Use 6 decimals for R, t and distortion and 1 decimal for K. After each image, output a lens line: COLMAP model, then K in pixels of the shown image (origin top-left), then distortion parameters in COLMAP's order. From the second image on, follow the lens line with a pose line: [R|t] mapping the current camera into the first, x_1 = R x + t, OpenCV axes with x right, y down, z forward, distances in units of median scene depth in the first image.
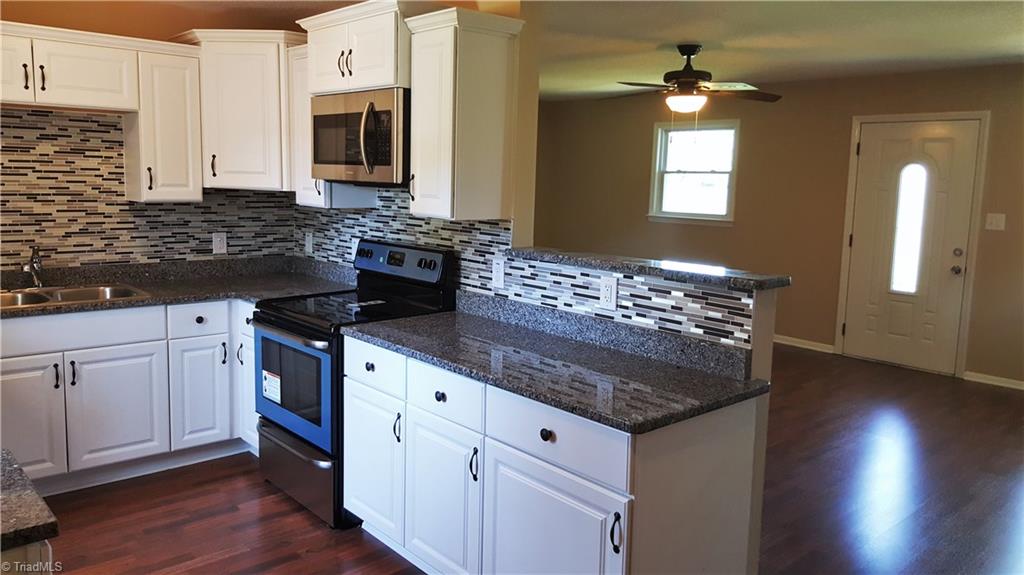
lens RADIAL K [[752.5, 0, 505.1], [0, 752.5, 281.5], [0, 0, 1]] dist [0.070657, -0.097061]
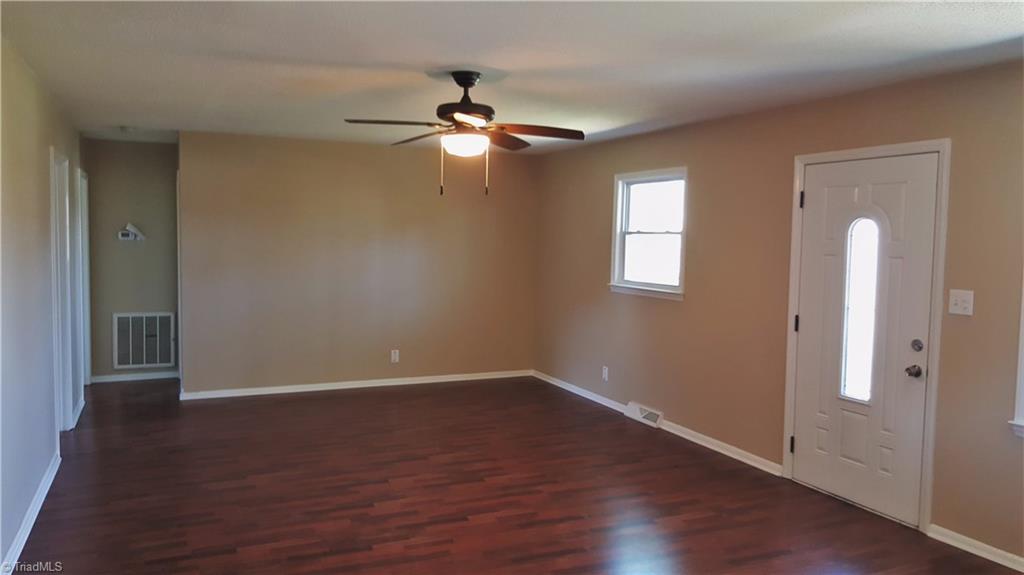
lens RADIAL K [[752.5, 0, 509.1], [0, 752.5, 291.1], [0, 0, 1]] dist [0.070657, -0.097061]
pose [[0.954030, 0.016110, -0.299278, 0.424254], [-0.038117, 0.996968, -0.067842, -0.025096], [0.297278, 0.076131, 0.951751, 0.224435]]
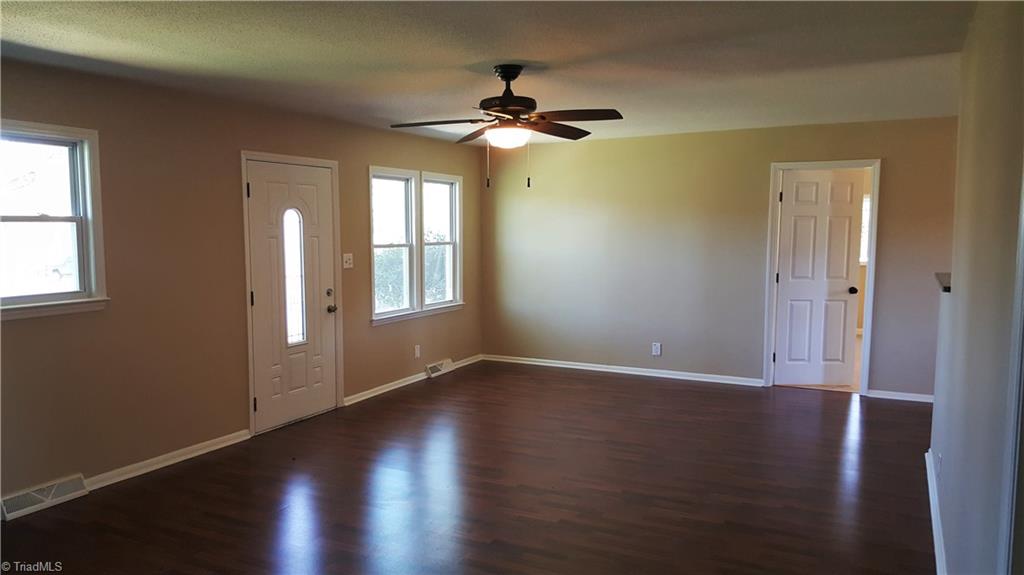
lens RADIAL K [[713.9, 0, 506.5], [0, 713.9, 283.1], [0, 0, 1]] dist [0.002387, 0.000910]
pose [[-0.331170, -0.106068, 0.937591, -0.389695], [0.121647, 0.980570, 0.153897, -0.163436], [-0.935697, 0.165021, -0.311832, 1.017389]]
